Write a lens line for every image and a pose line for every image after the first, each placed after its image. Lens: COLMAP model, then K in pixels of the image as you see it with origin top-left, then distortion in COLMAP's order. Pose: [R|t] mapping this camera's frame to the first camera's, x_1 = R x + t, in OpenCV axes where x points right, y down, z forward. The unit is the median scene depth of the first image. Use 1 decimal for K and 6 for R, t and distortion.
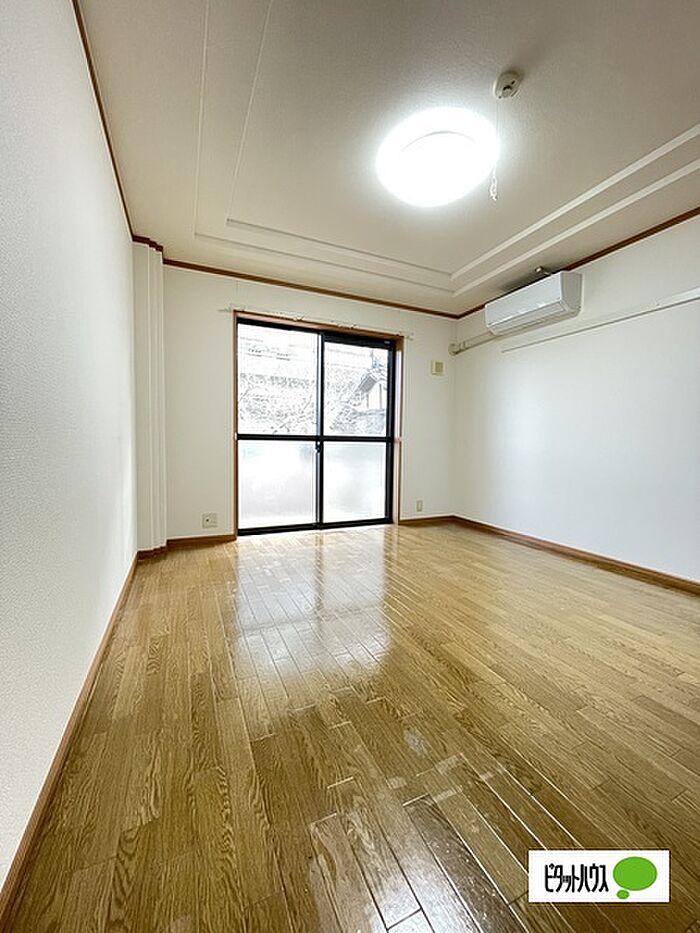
lens RADIAL K [[372.8, 0, 351.7], [0, 372.8, 466.2], [0, 0, 1]] dist [0.001235, -0.001000]
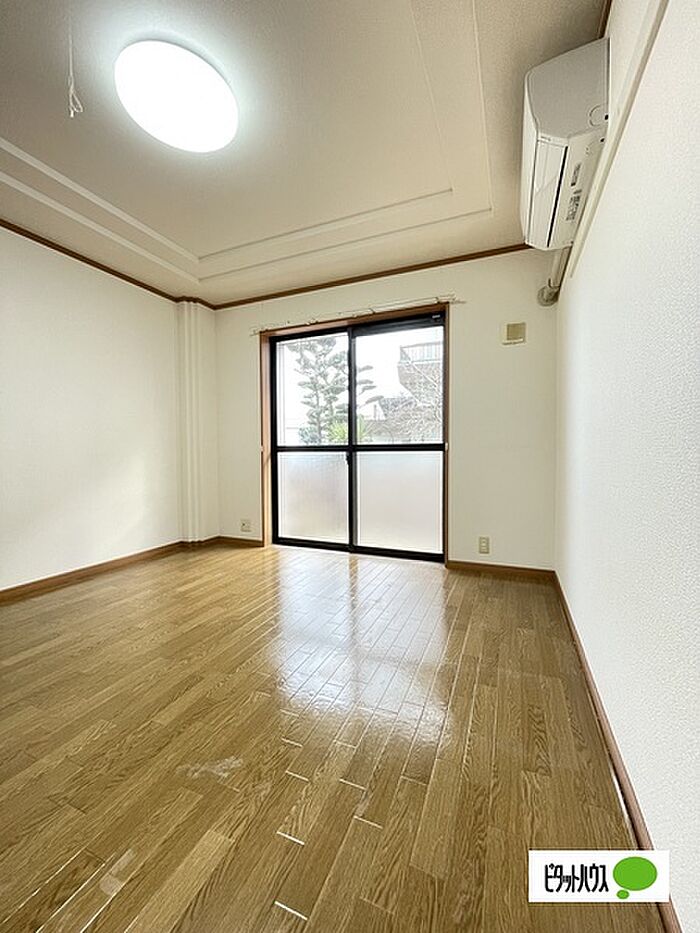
lens RADIAL K [[372.8, 0, 351.1], [0, 372.8, 465.2], [0, 0, 1]] dist [0.001235, -0.001000]
pose [[0.678964, 0.009072, -0.734116, 0.561667], [-0.028879, 0.999480, -0.014358, -0.022224], [0.733603, 0.030949, 0.678873, 0.407215]]
